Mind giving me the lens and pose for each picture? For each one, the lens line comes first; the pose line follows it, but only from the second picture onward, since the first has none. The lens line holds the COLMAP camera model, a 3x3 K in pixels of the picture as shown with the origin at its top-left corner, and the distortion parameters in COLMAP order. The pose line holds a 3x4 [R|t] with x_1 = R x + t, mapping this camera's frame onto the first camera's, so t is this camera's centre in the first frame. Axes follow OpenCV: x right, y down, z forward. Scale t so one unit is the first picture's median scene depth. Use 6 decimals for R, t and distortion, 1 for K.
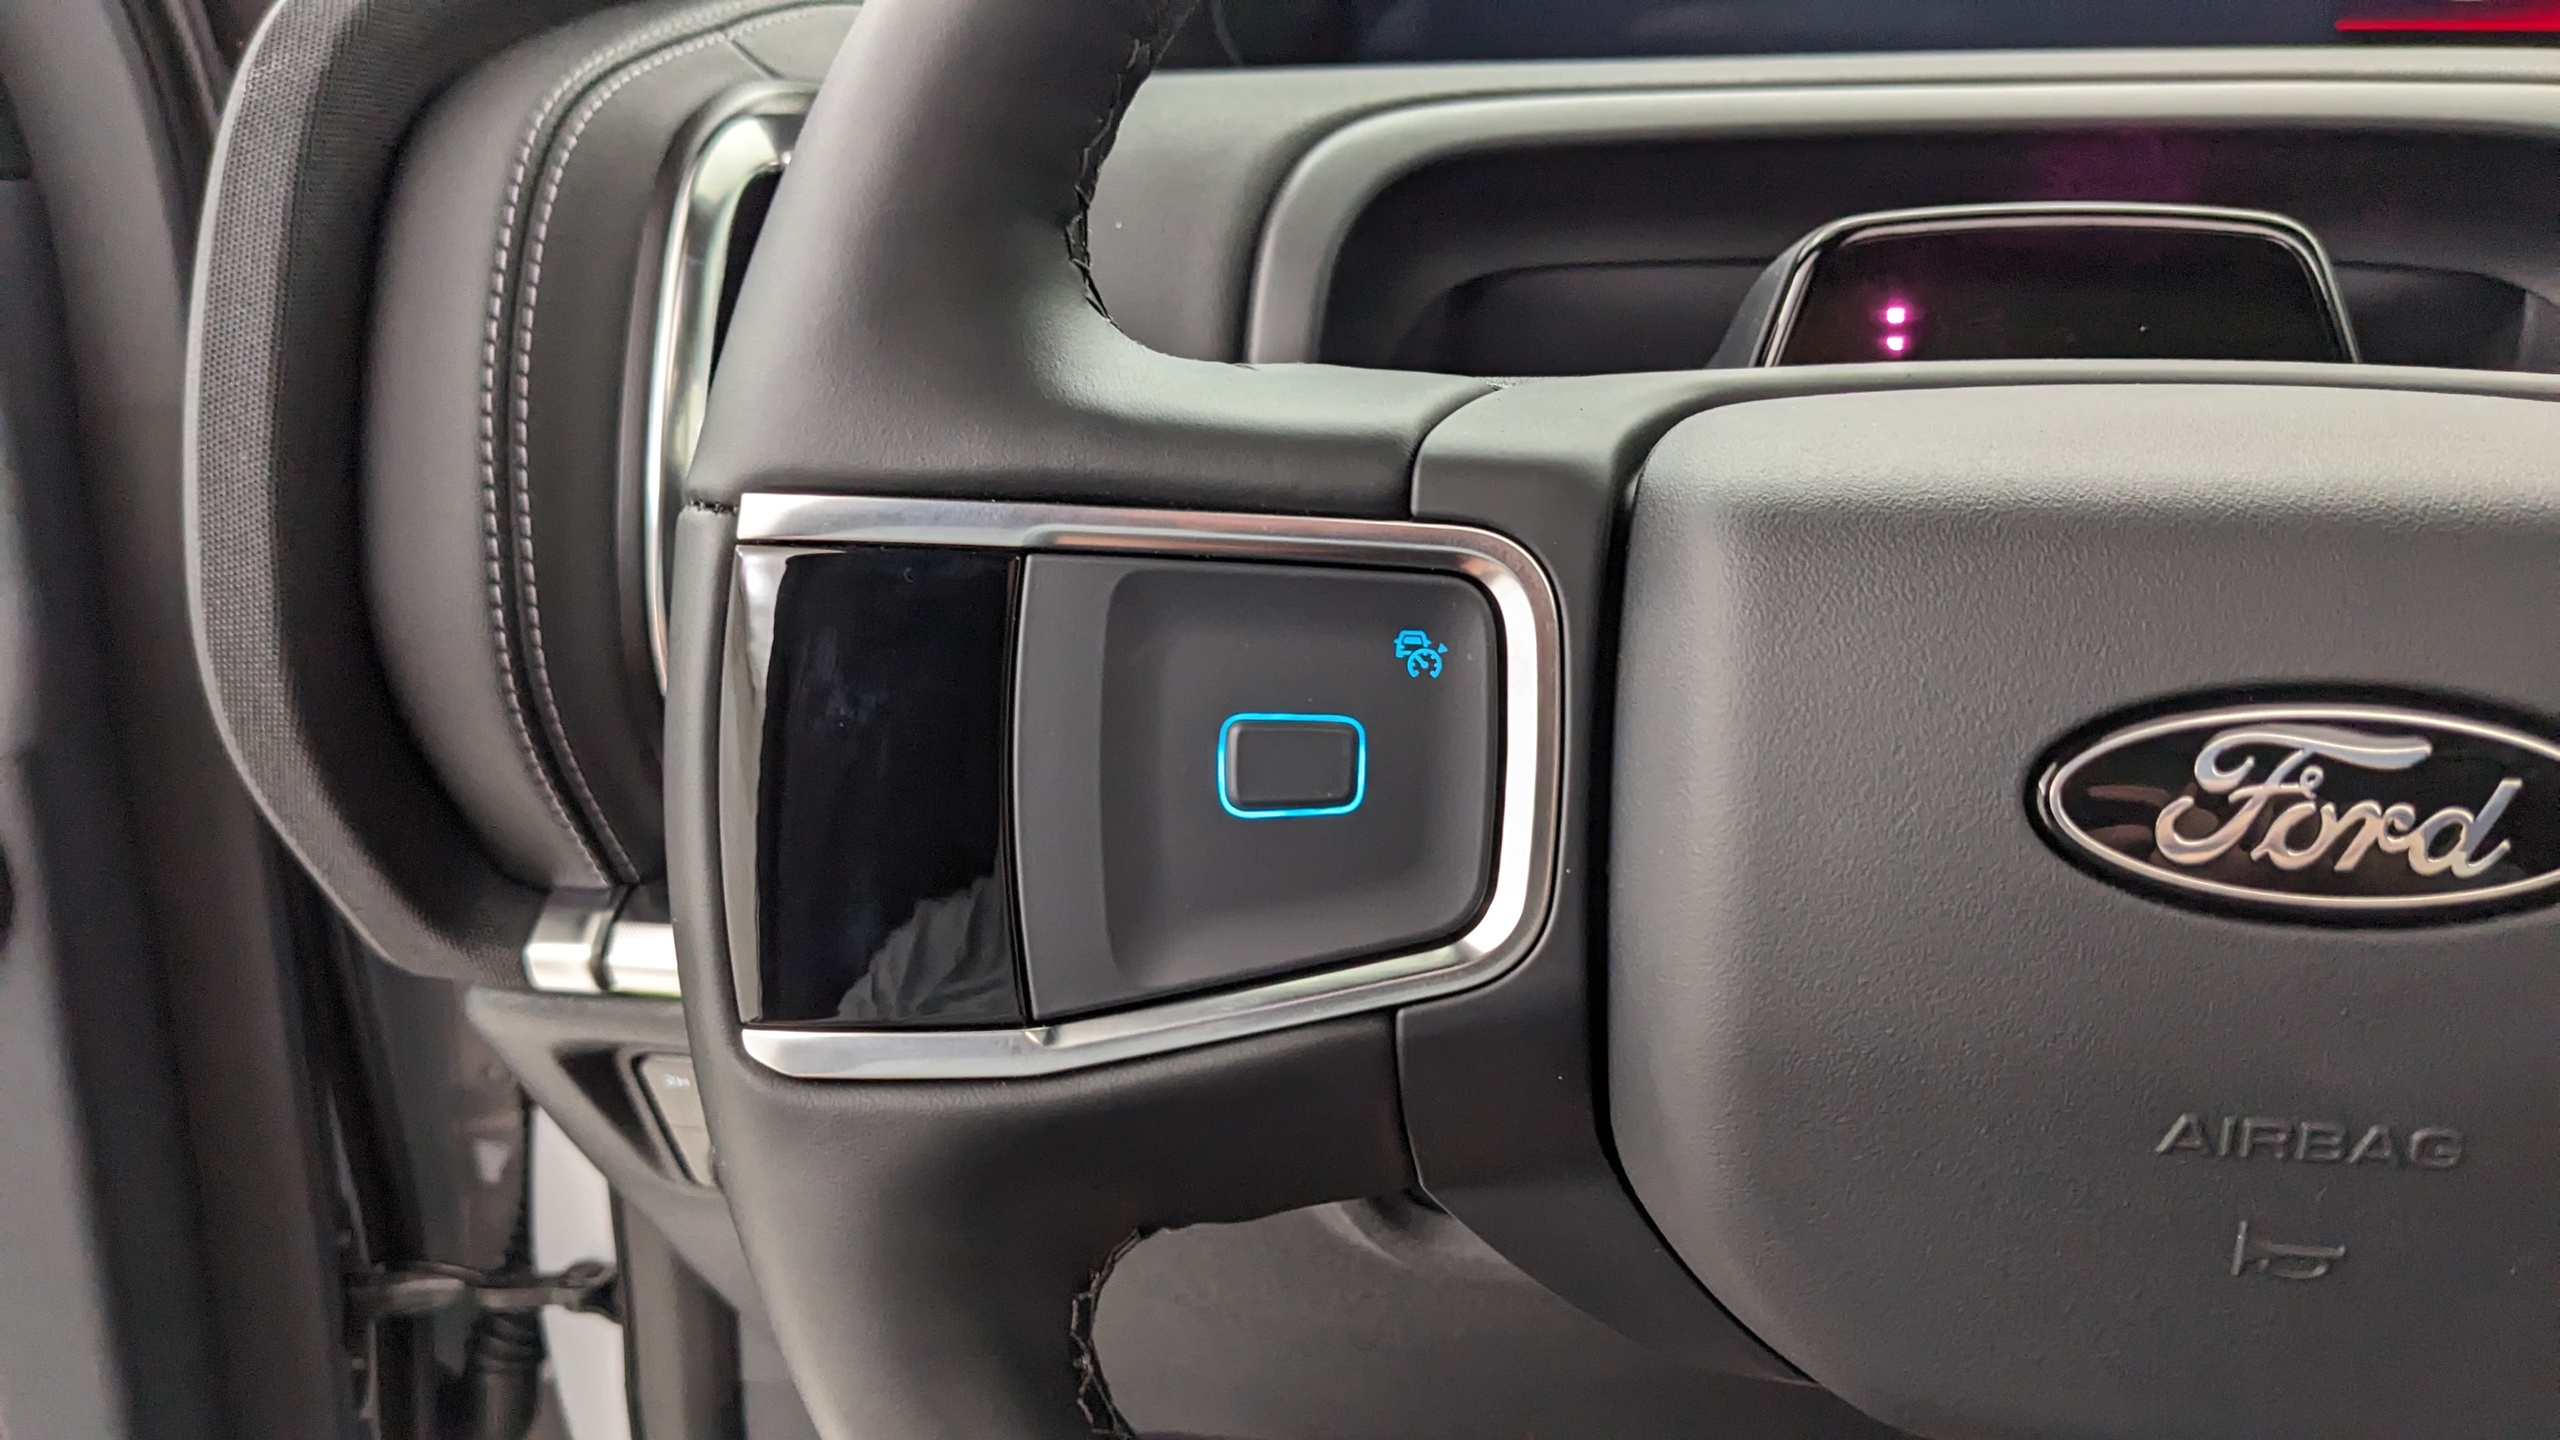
lens RADIAL K [[1956.2, 0, 1303.2], [0, 1956.2, 723.7], [0, 0, 1]] dist [0.006358, 0.001224]
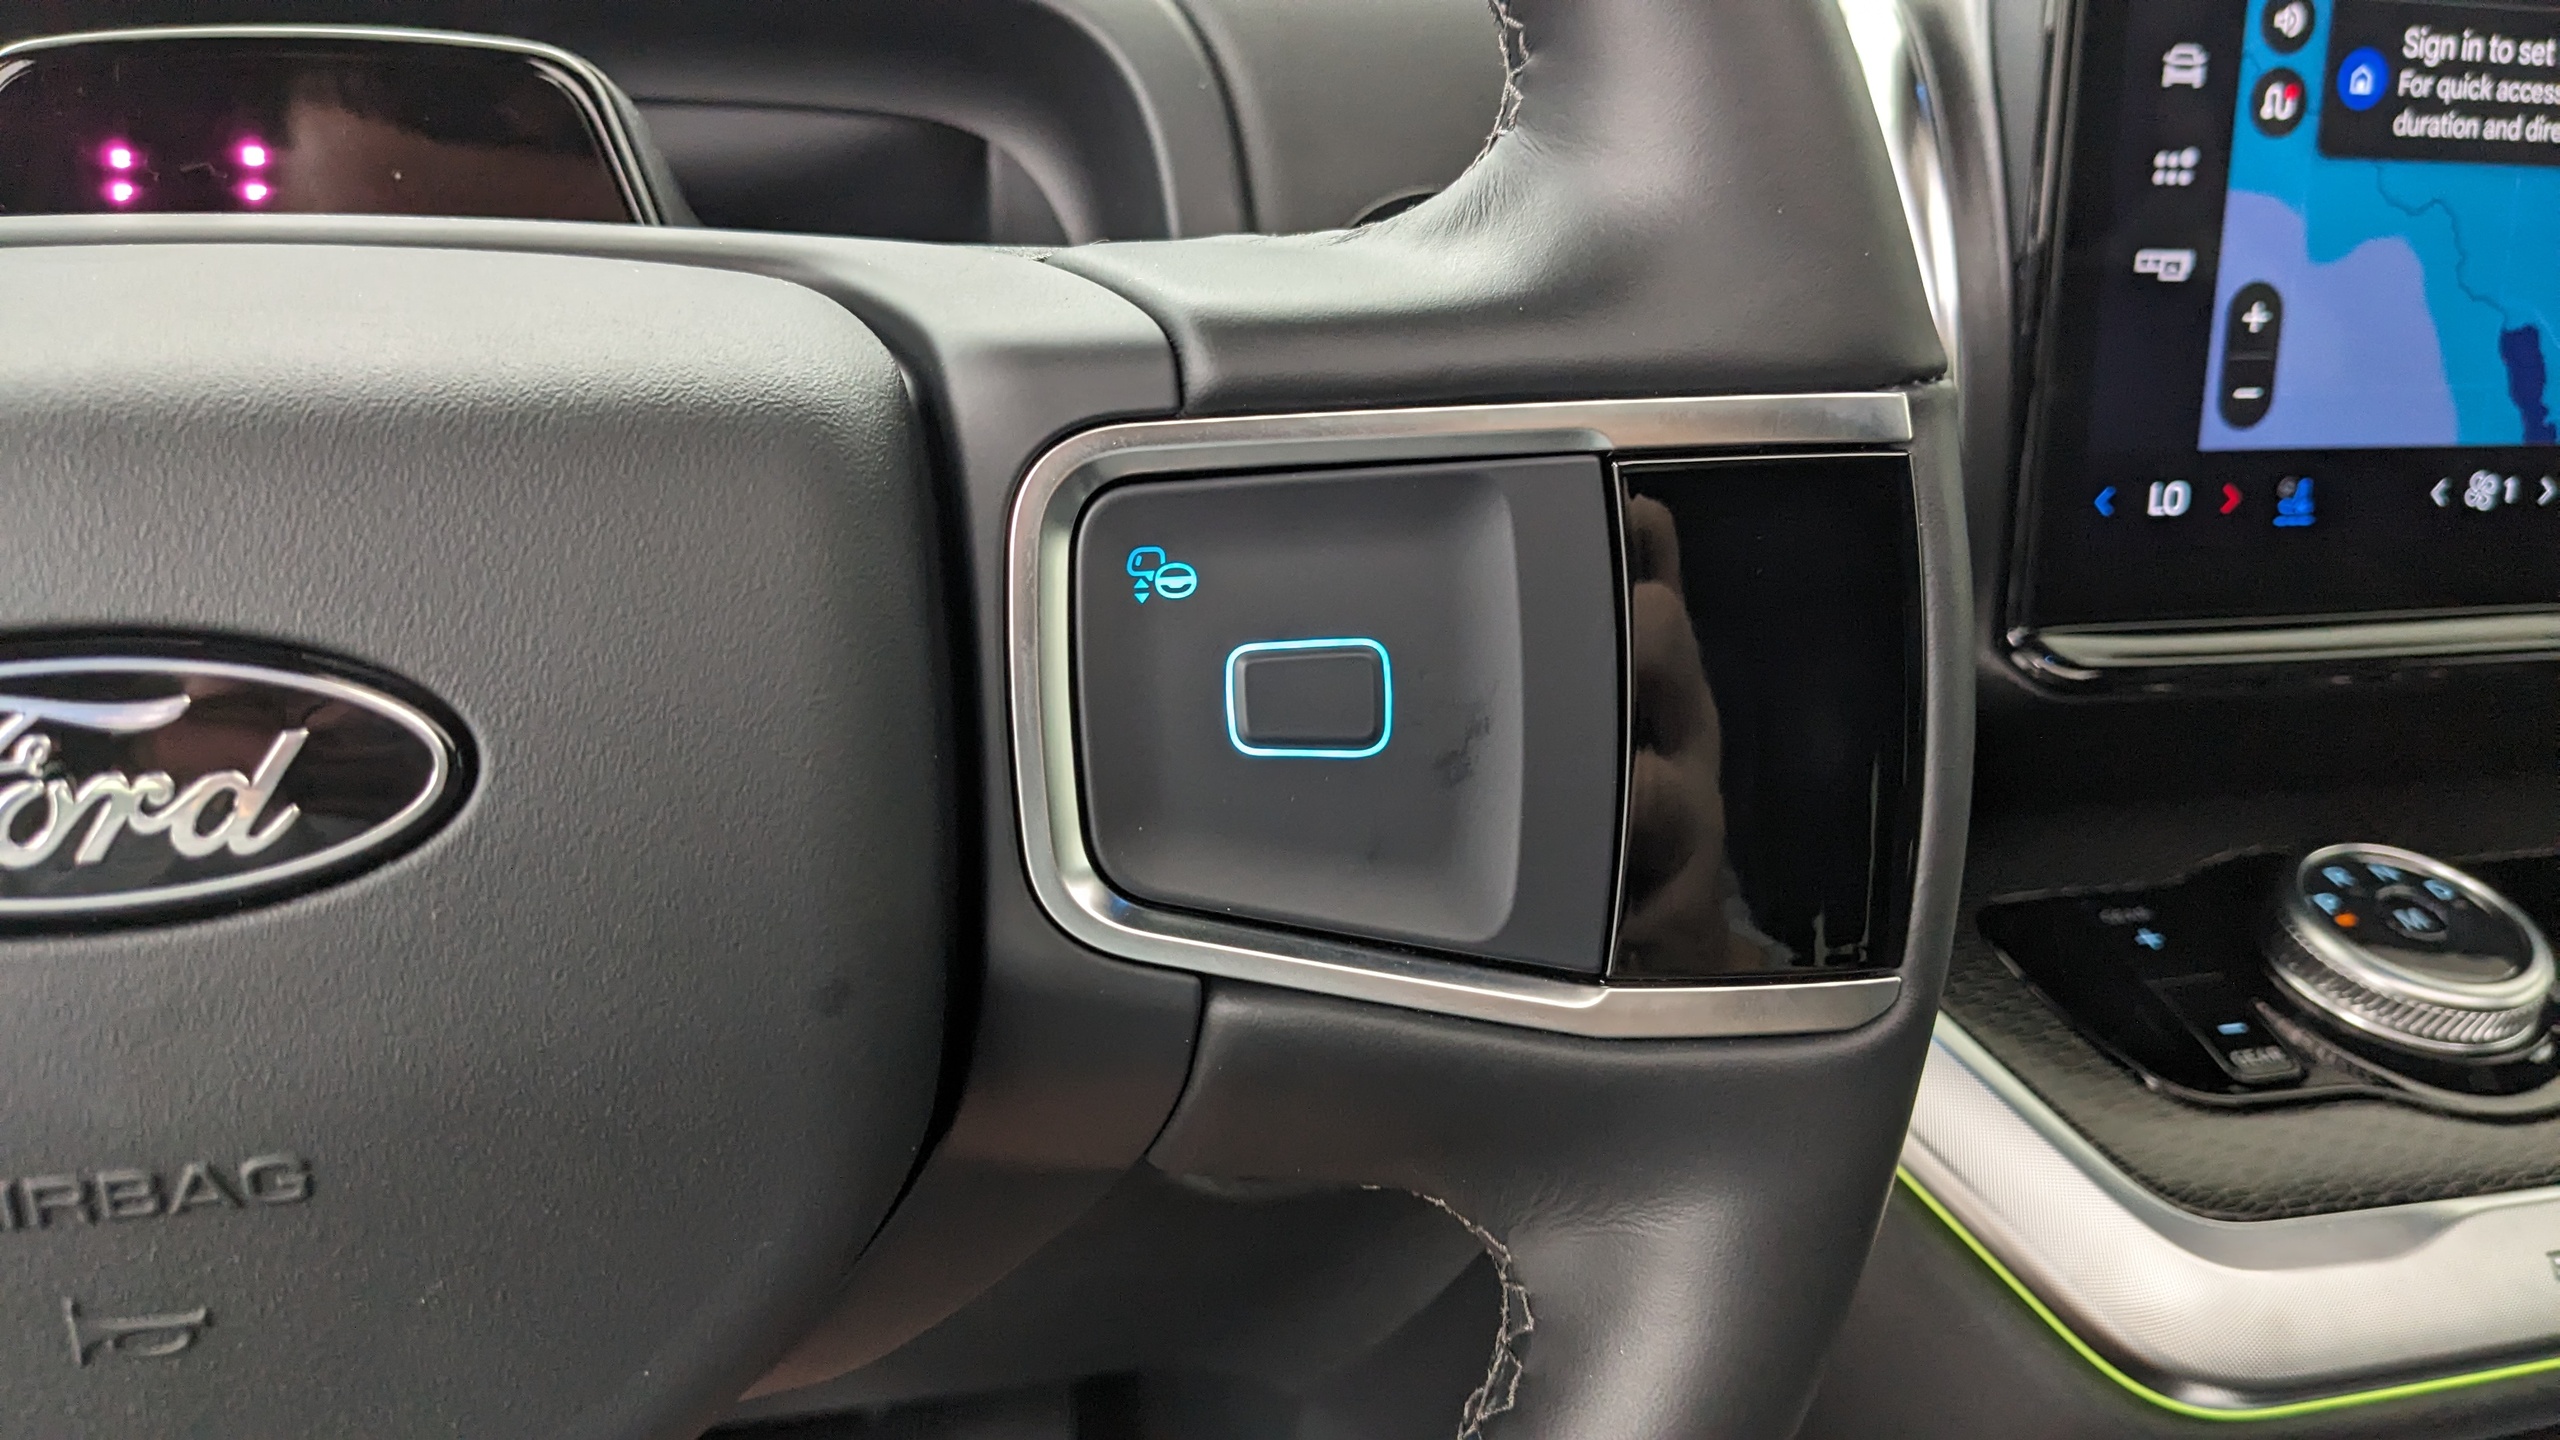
lens RADIAL K [[1956.2, 0, 1303.2], [0, 1956.2, 723.7], [0, 0, 1]] dist [0.006358, 0.001224]
pose [[0.929943, -0.091311, 0.356185, 0.707294], [0.067311, 0.994581, 0.079233, -0.011019], [-0.361490, -0.049707, 0.931050, 0.083293]]
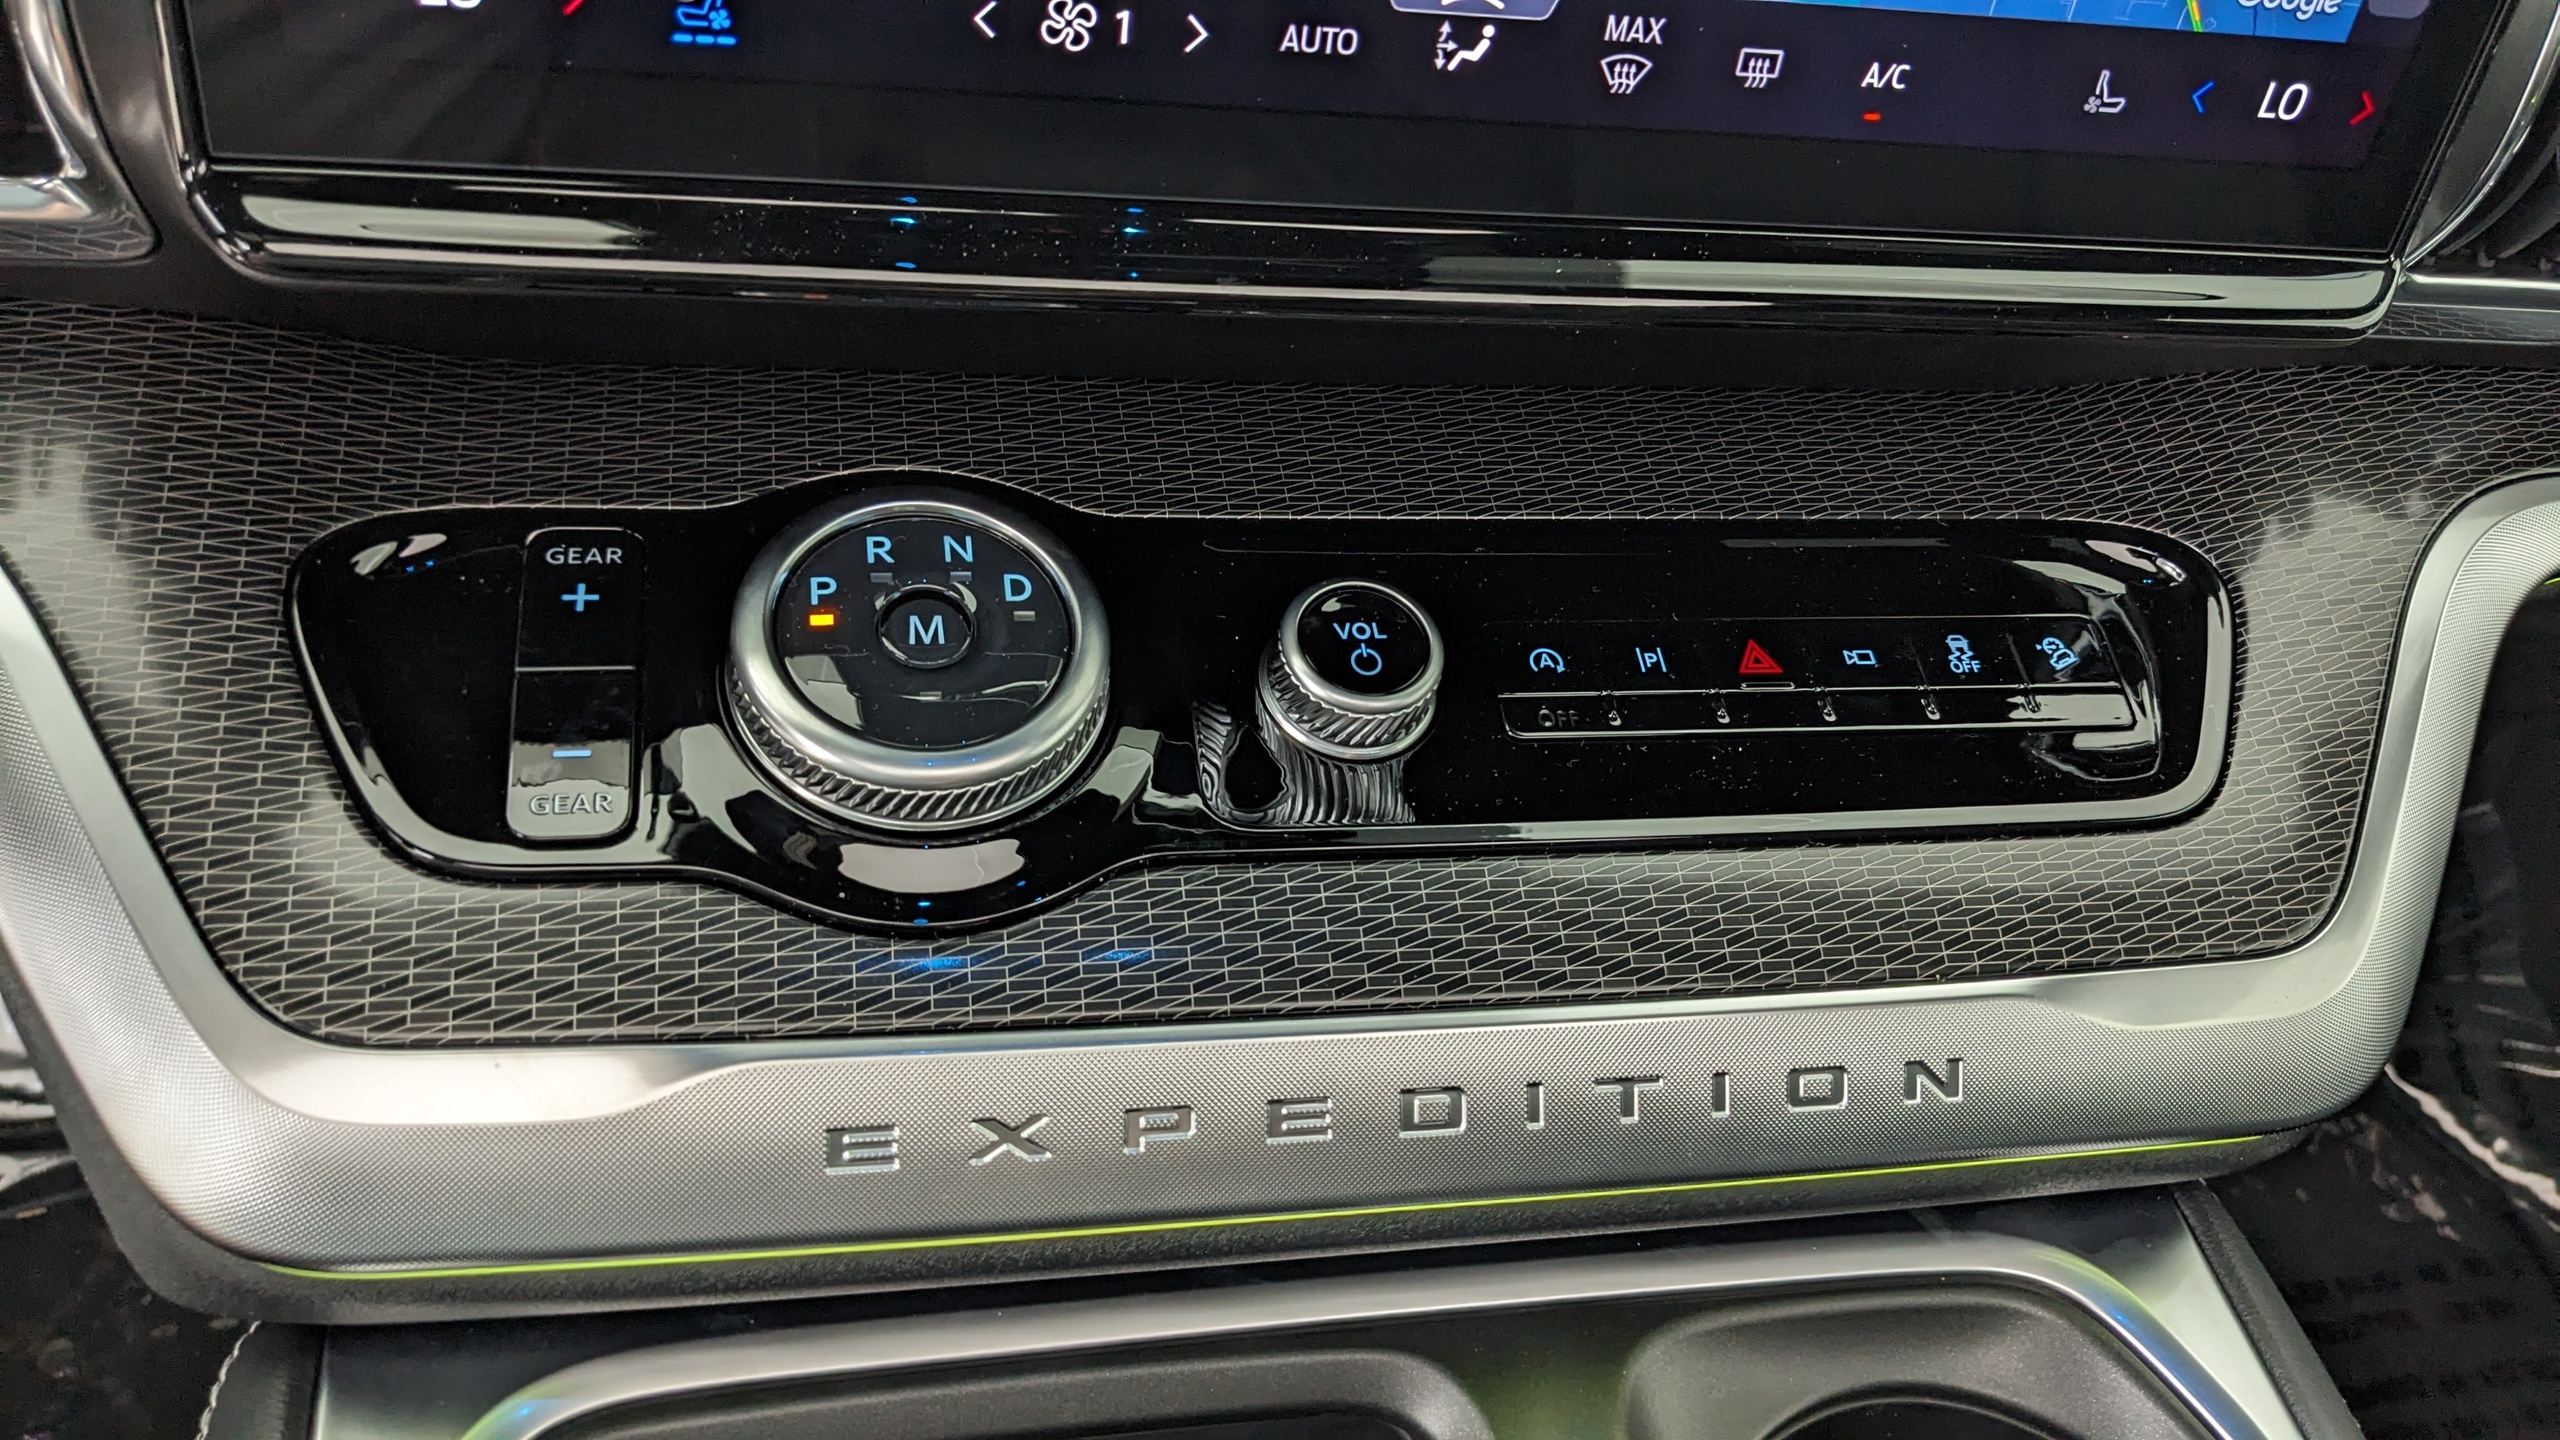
lens RADIAL K [[1956.2, 0, 1303.2], [0, 1956.2, 723.7], [0, 0, 1]] dist [0.006358, 0.001224]
pose [[0.953459, -0.087598, 0.288519, 2.334186], [-0.055142, 0.890076, 0.452464, -0.192650], [-0.296438, -0.447315, 0.843821, 0.189576]]
